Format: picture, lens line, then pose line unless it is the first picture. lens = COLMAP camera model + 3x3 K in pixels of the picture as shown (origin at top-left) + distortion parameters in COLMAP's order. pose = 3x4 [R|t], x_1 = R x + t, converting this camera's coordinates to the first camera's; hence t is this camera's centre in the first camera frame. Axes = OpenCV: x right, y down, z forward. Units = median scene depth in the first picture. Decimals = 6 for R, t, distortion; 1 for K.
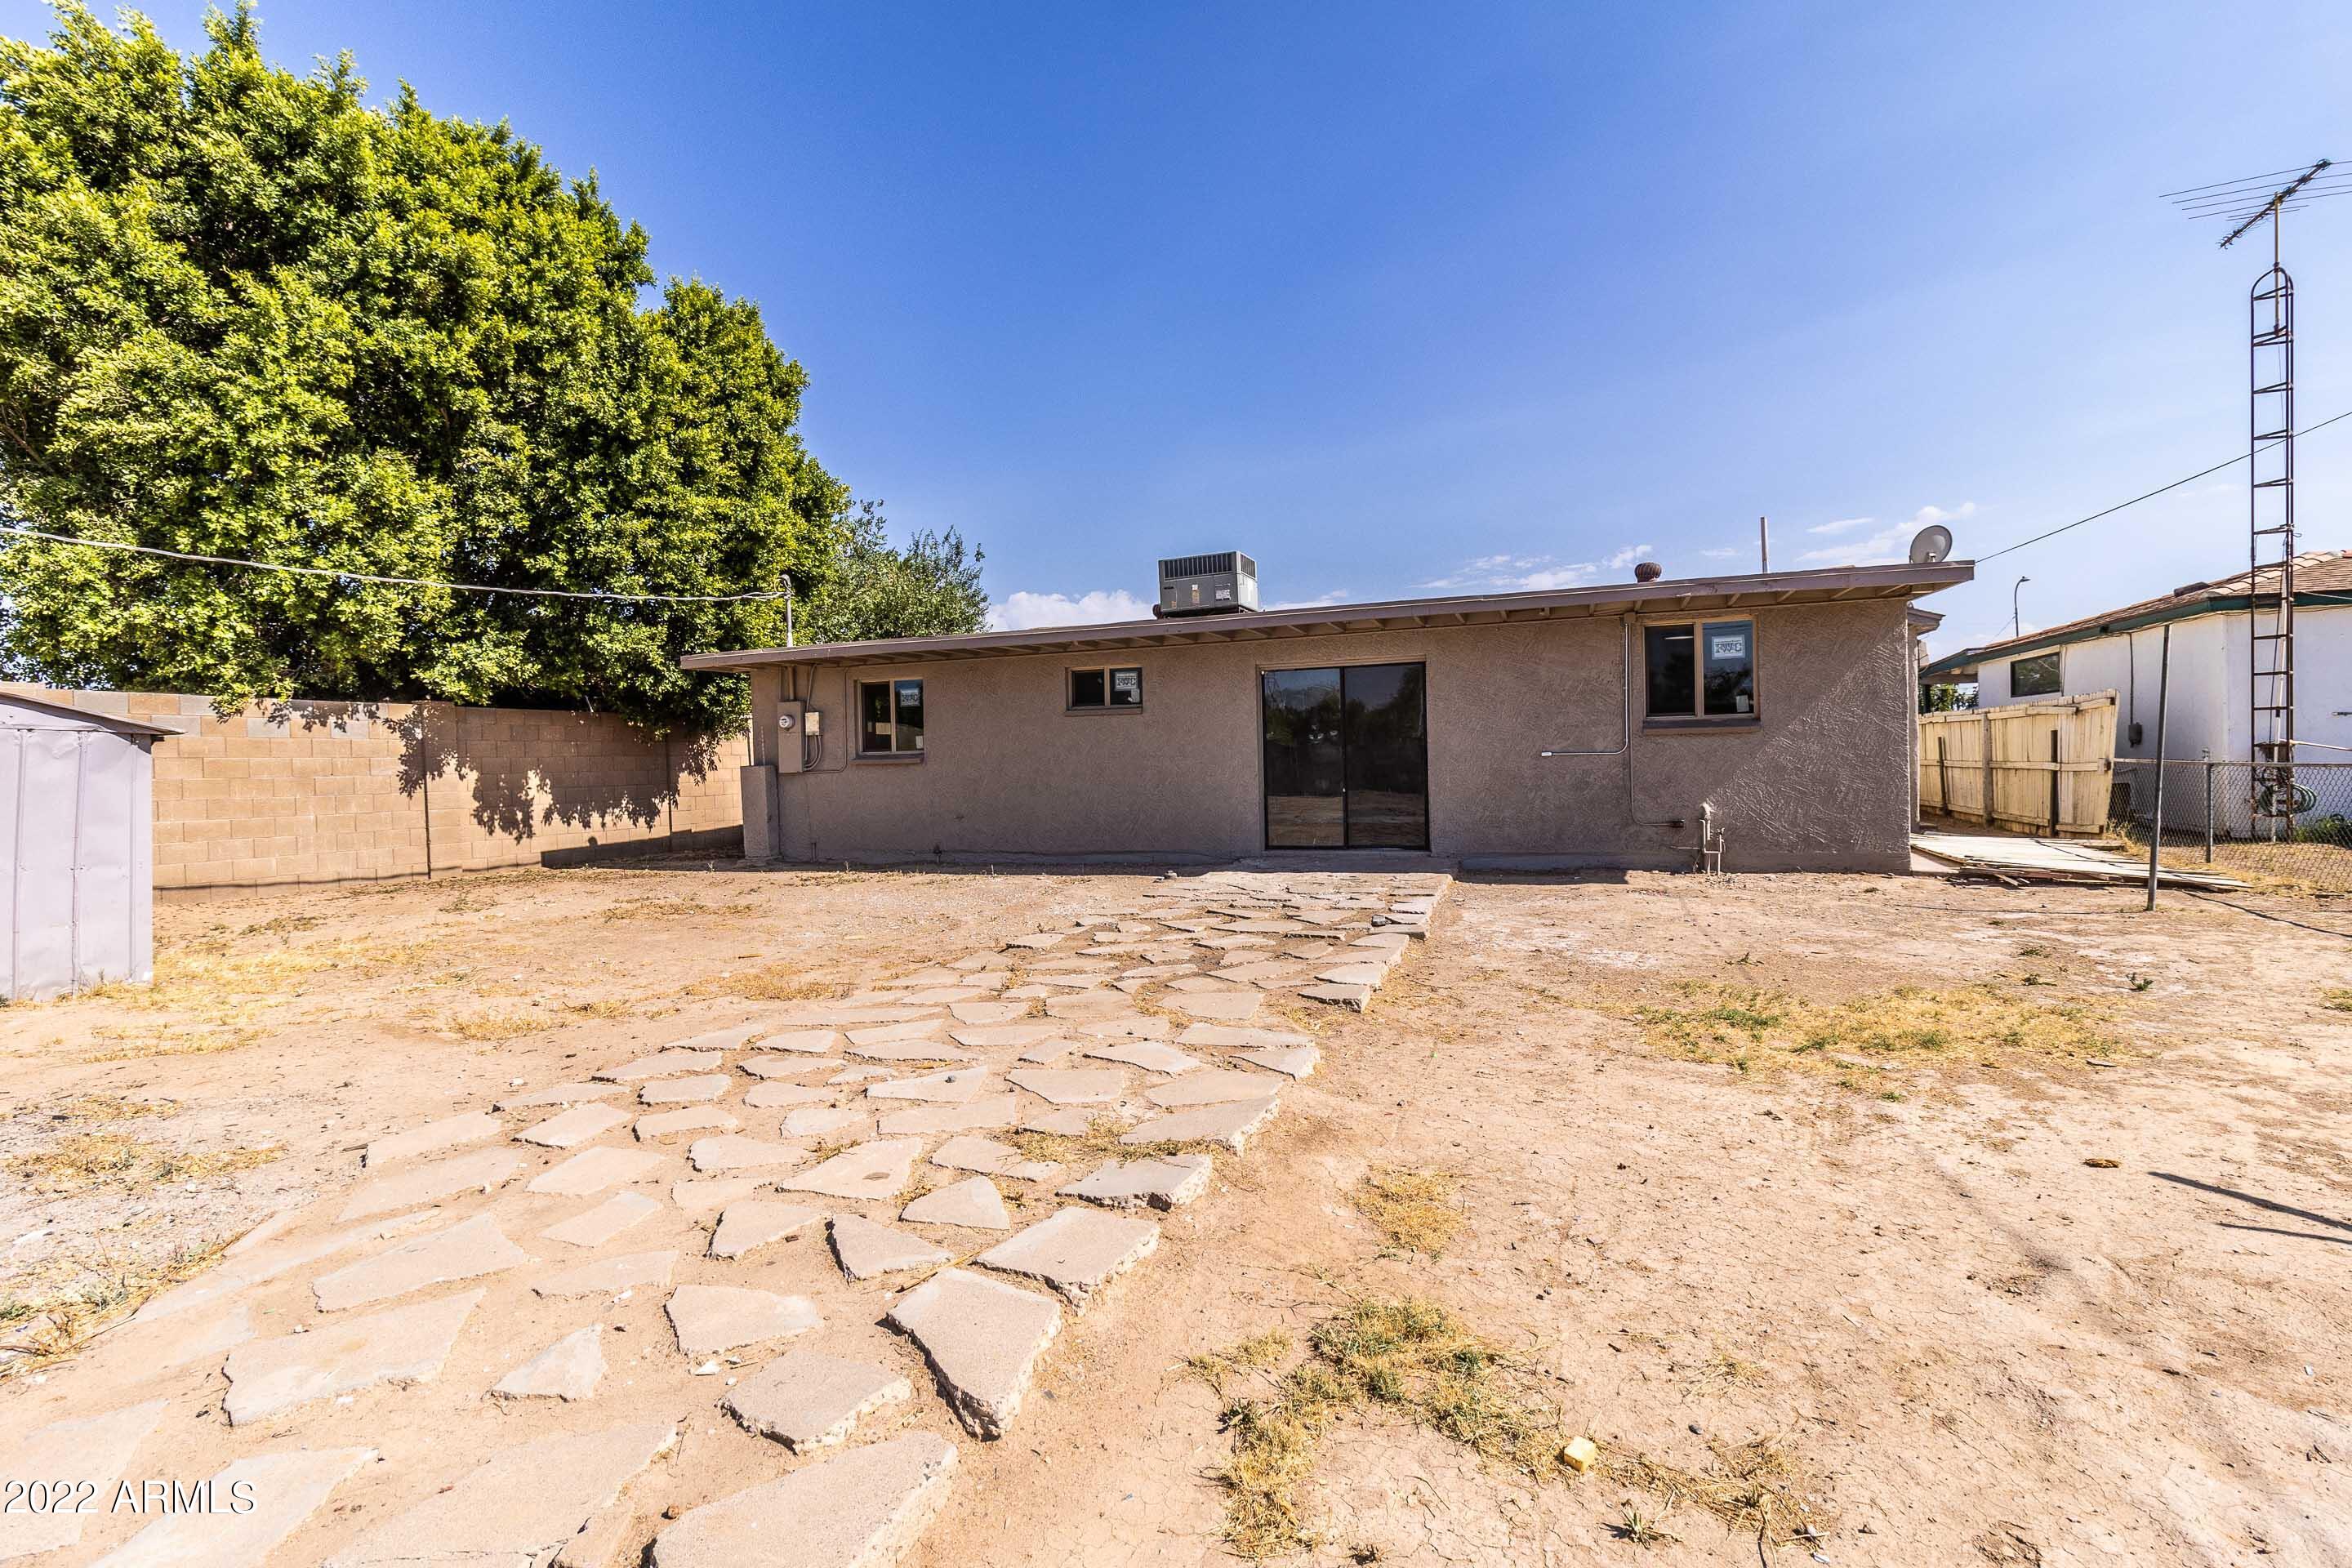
lens RADIAL K [[1066.3, 0, 1180.9], [0, 1066.3, 732.8], [0, 0, 1]] dist [-0.001719, -0.000388]
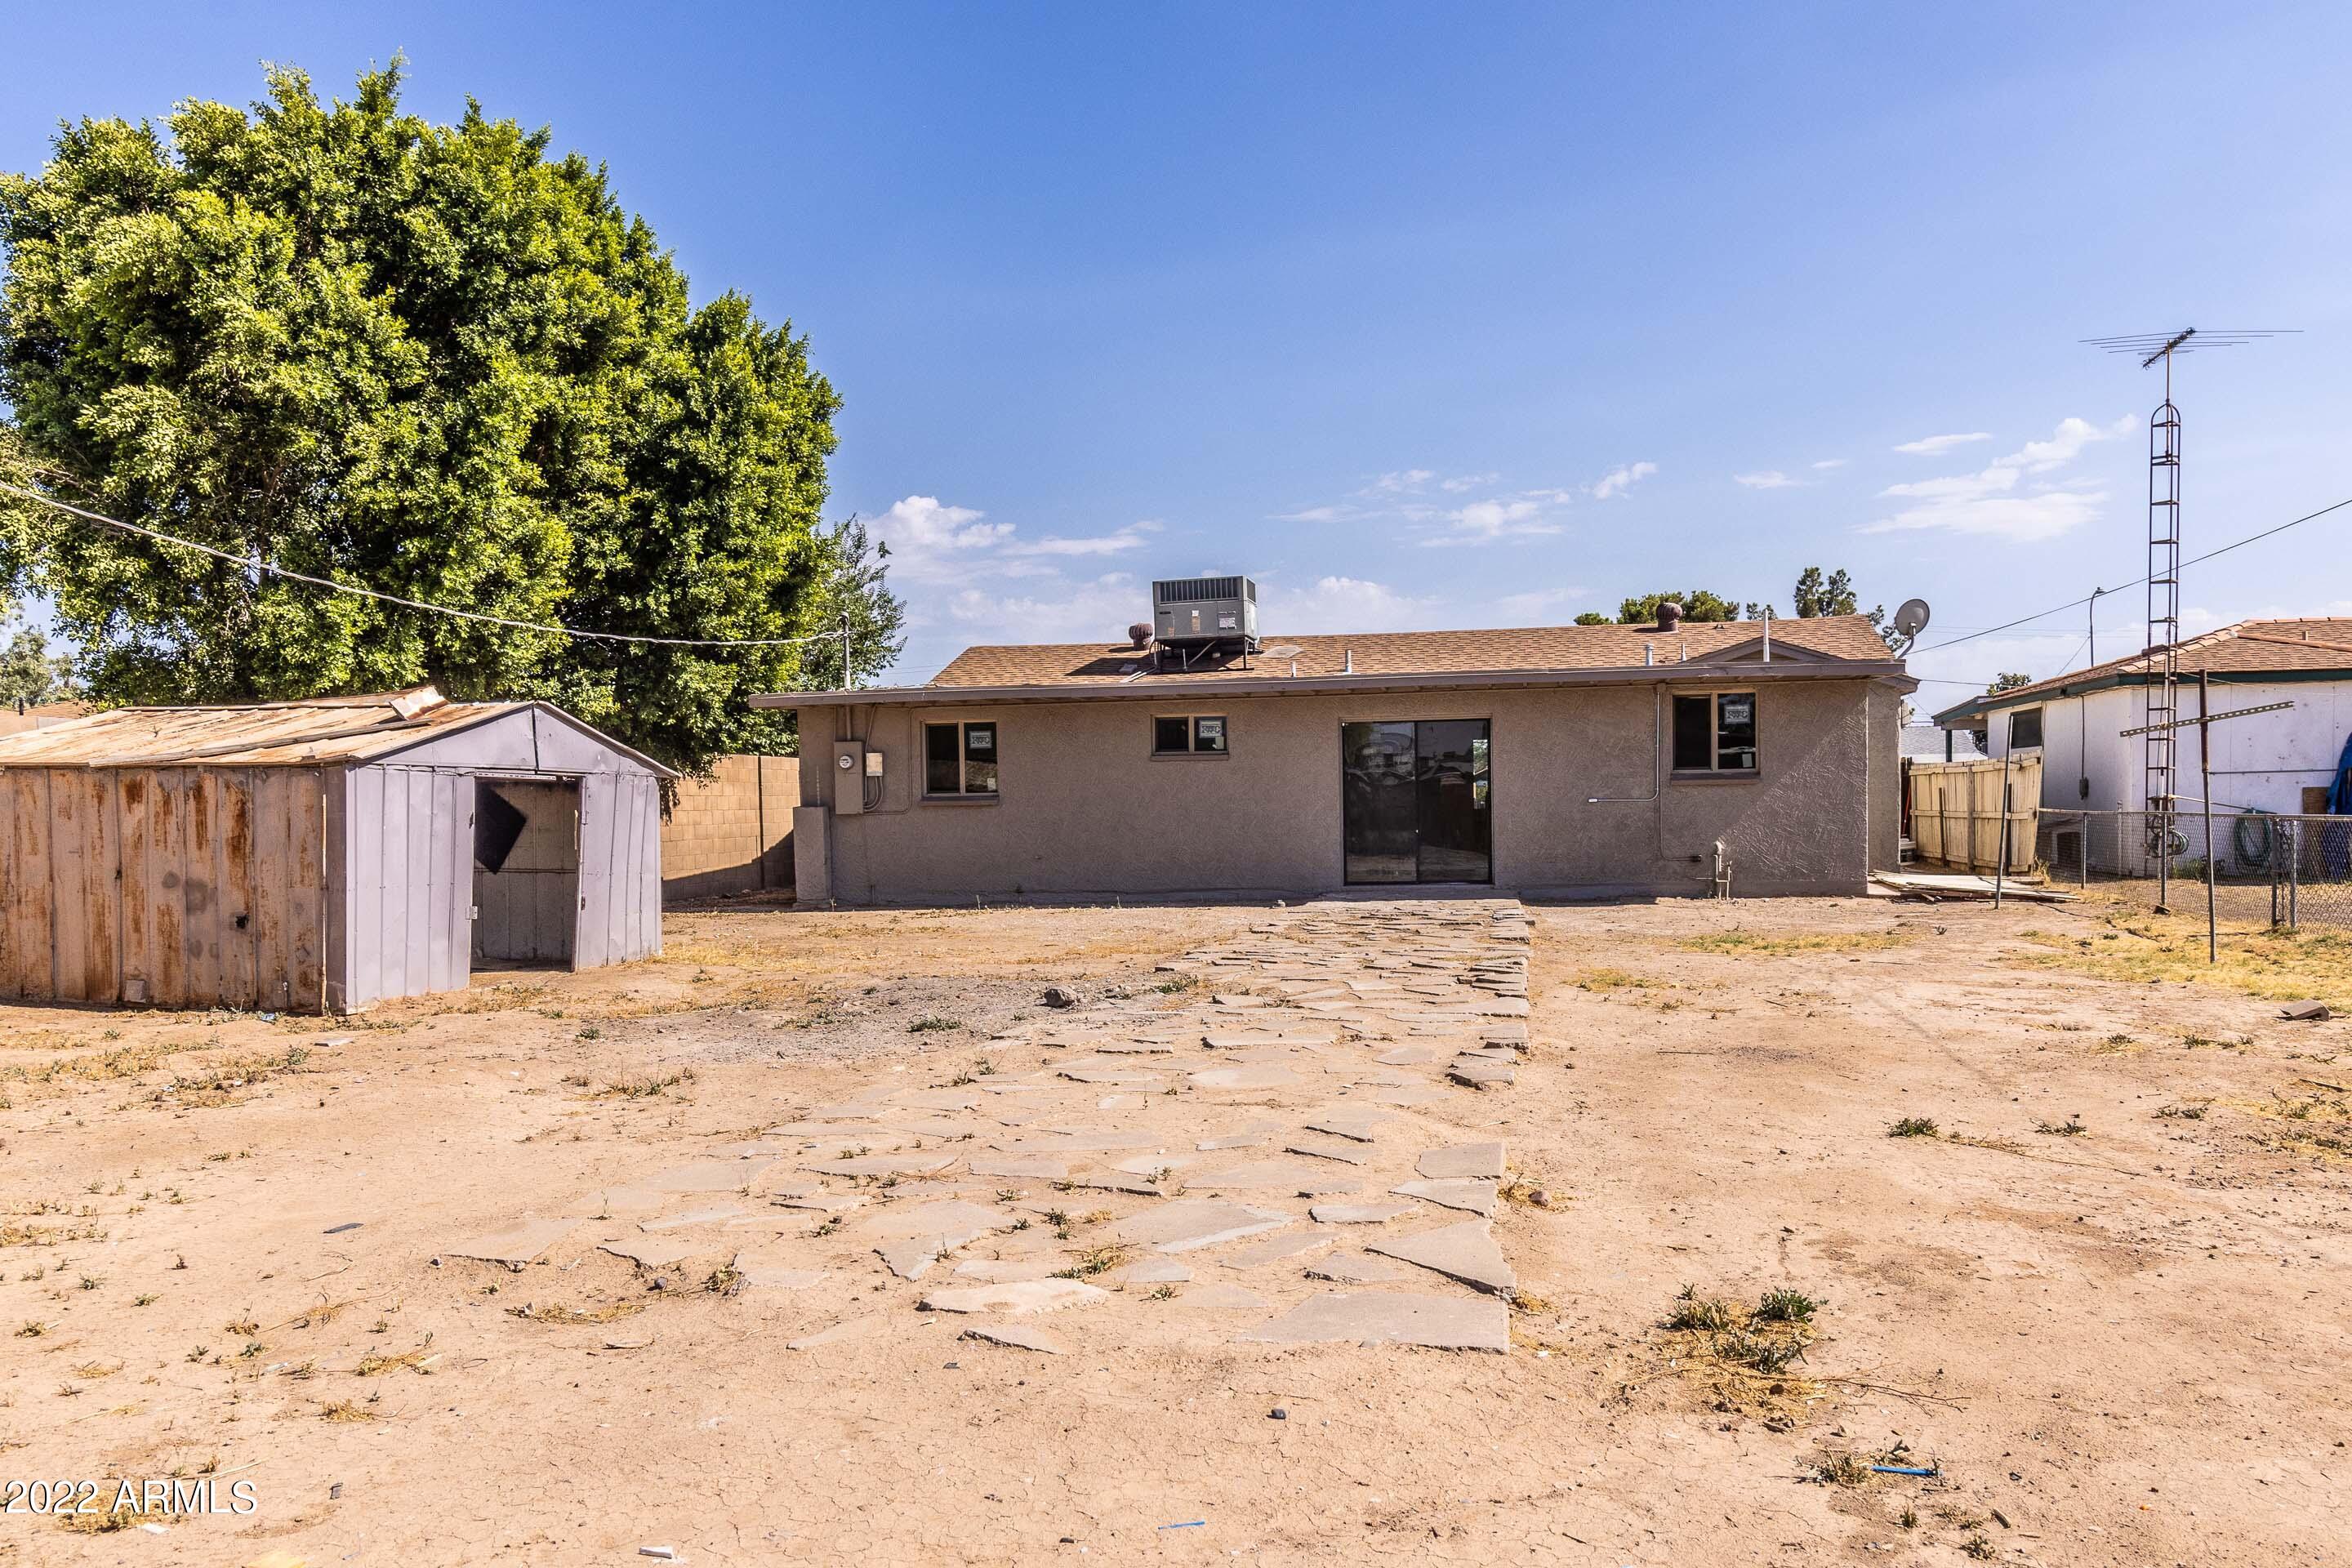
lens RADIAL K [[1883.0, 0, 1176.0], [0, 1883.0, 784.0], [0, 0, 1]] dist [-0.022099, 0.007372]
pose [[0.986078, 0.009892, 0.165989, -0.418625], [-0.011613, 0.999888, 0.009401, -0.011520], [-0.165878, -0.011198, 0.986083, -0.892247]]
